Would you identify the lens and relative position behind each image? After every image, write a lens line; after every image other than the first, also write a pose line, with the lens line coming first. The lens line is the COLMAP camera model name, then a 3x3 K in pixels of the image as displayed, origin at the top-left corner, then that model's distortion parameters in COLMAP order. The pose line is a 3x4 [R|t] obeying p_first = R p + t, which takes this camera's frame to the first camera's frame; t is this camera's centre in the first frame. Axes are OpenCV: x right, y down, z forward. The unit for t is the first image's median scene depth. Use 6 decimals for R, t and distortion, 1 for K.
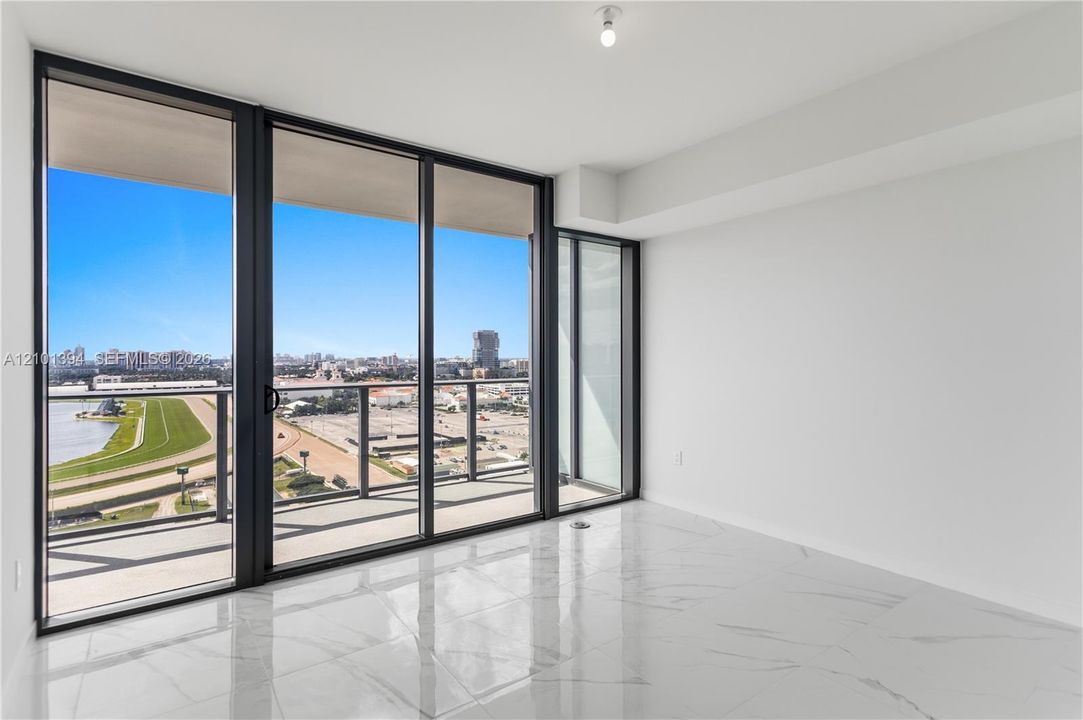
lens RADIAL K [[530.8, 0, 536.4], [0, 530.8, 358.1], [0, 0, 1]] dist [0.010820, -0.000021]
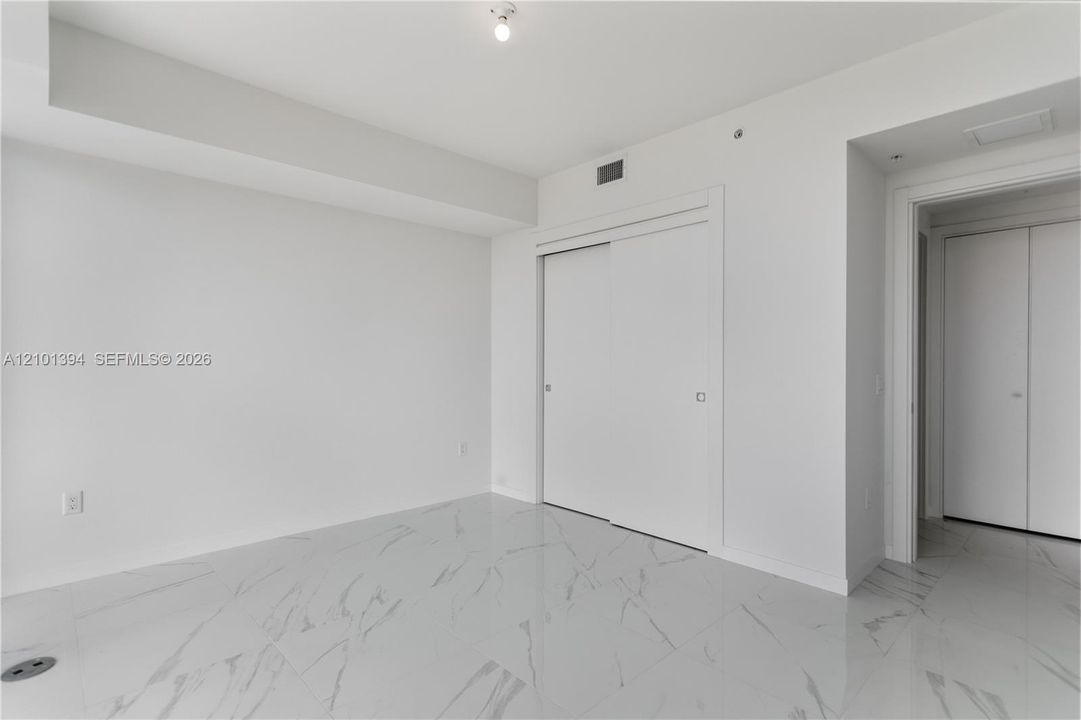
lens RADIAL K [[526.6, 0, 536.3], [0, 526.6, 357.8], [0, 0, 1]] dist [0.015811, -0.000936]
pose [[-0.133296, 0.004723, 0.991065, -0.709025], [-0.002509, 0.999984, -0.005103, 0.023296], [-0.991073, -0.003167, -0.133282, 0.840827]]
